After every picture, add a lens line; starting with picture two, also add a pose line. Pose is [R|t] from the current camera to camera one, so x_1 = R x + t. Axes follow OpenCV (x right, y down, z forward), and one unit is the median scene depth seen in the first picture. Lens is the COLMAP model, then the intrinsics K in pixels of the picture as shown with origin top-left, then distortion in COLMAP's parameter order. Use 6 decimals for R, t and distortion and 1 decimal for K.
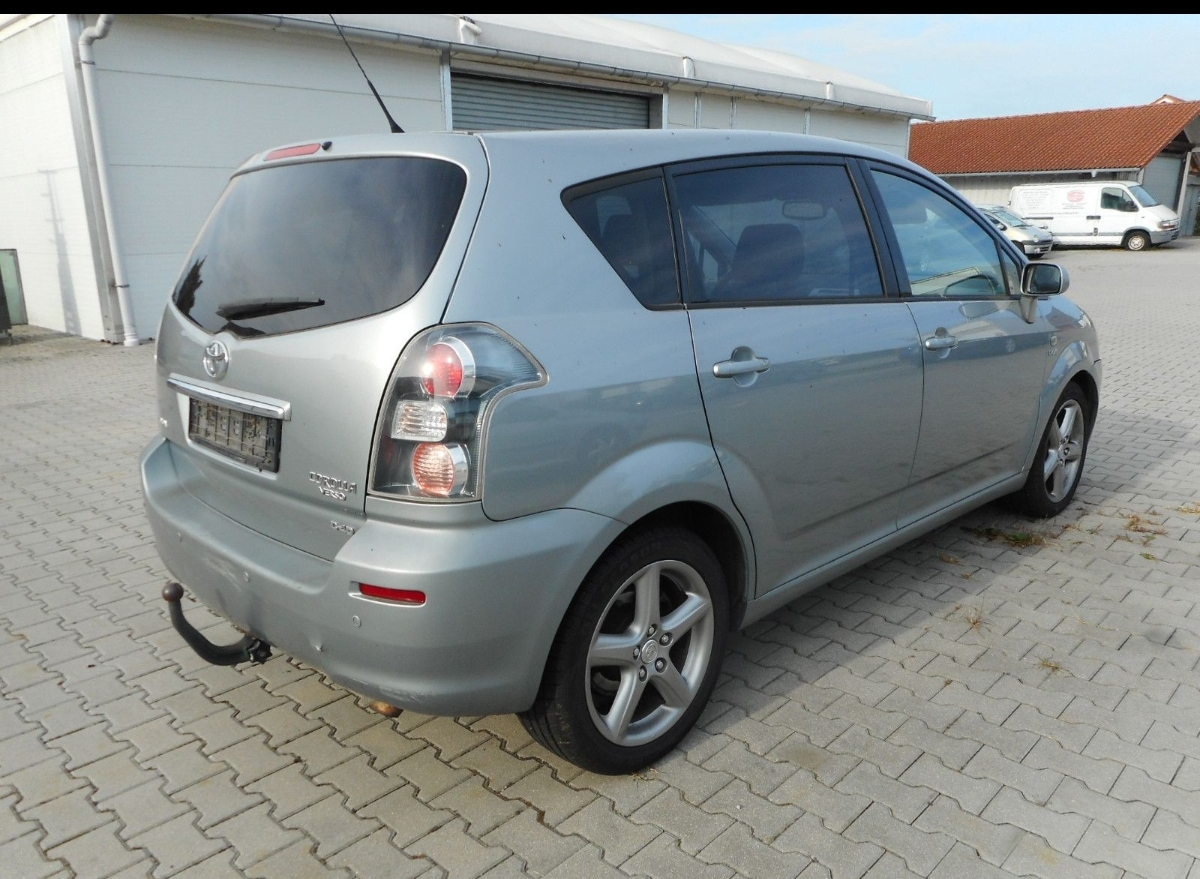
lens RADIAL K [[904.0, 0, 600.0], [0, 904.0, 439.5], [0, 0, 1]] dist [-0.001017, 0.000282]
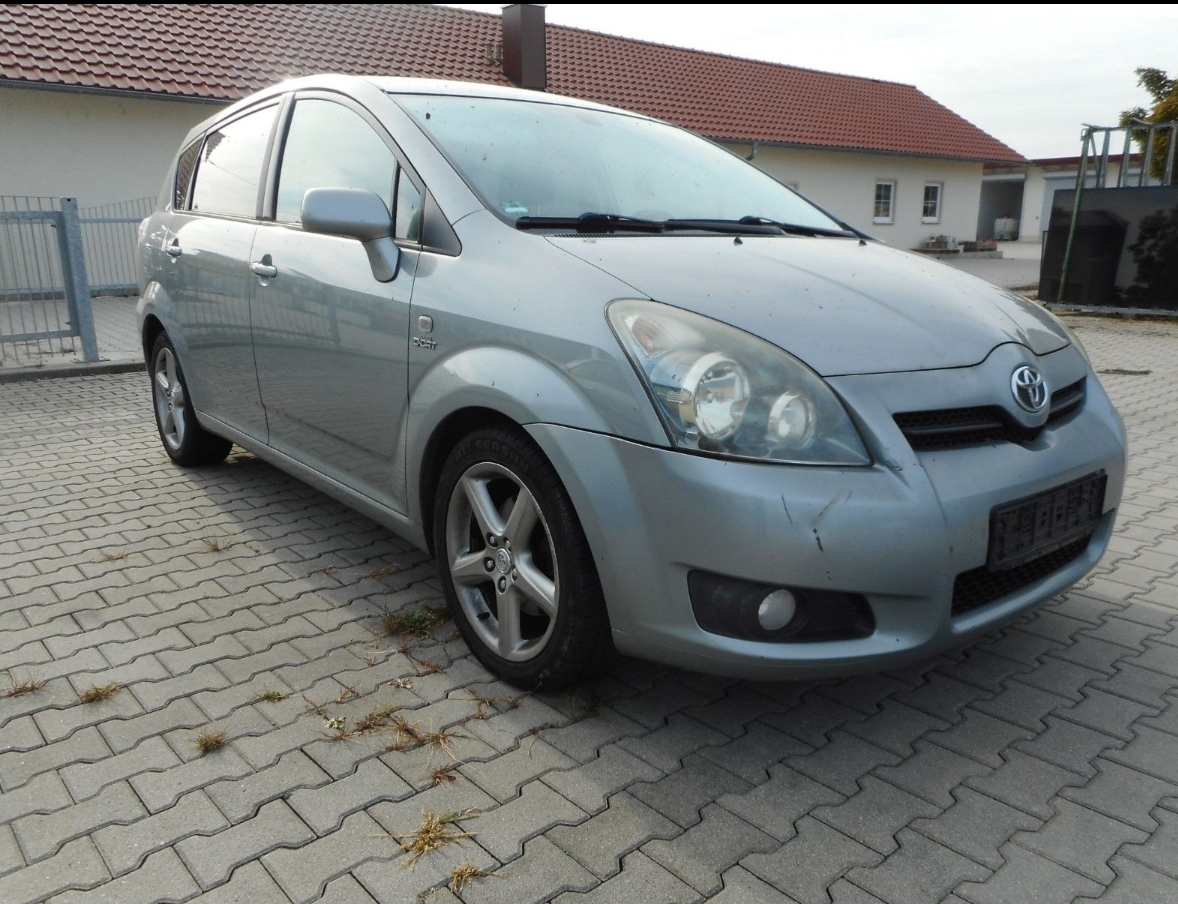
lens RADIAL K [[877.8, 0, 589.0], [0, 877.8, 452.0], [0, 0, 1]] dist [0.025799, 0.001398]
pose [[-0.084341, 0.227711, -0.970069, 1.066429], [-0.246651, 0.938470, 0.241738, -0.191249], [0.965427, 0.259657, -0.022987, 1.142340]]
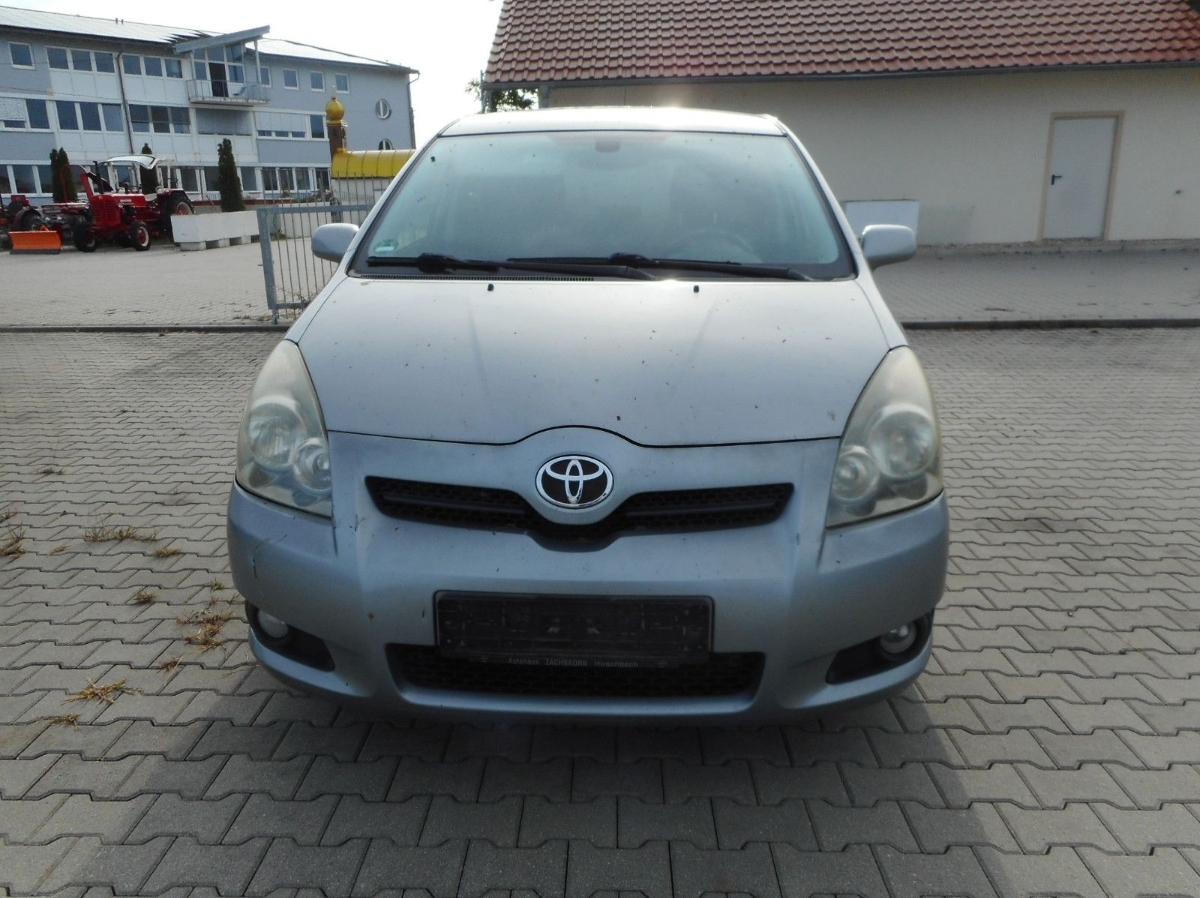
lens RADIAL K [[877.2, 0, 600.0], [0, 877.2, 449.0], [0, 0, 1]] dist [0.007768, -0.002226]
pose [[-0.737564, 0.192525, -0.647251, 0.826880], [-0.154966, 0.884659, 0.439731, -0.374677], [0.657256, 0.424631, -0.622658, 1.635276]]
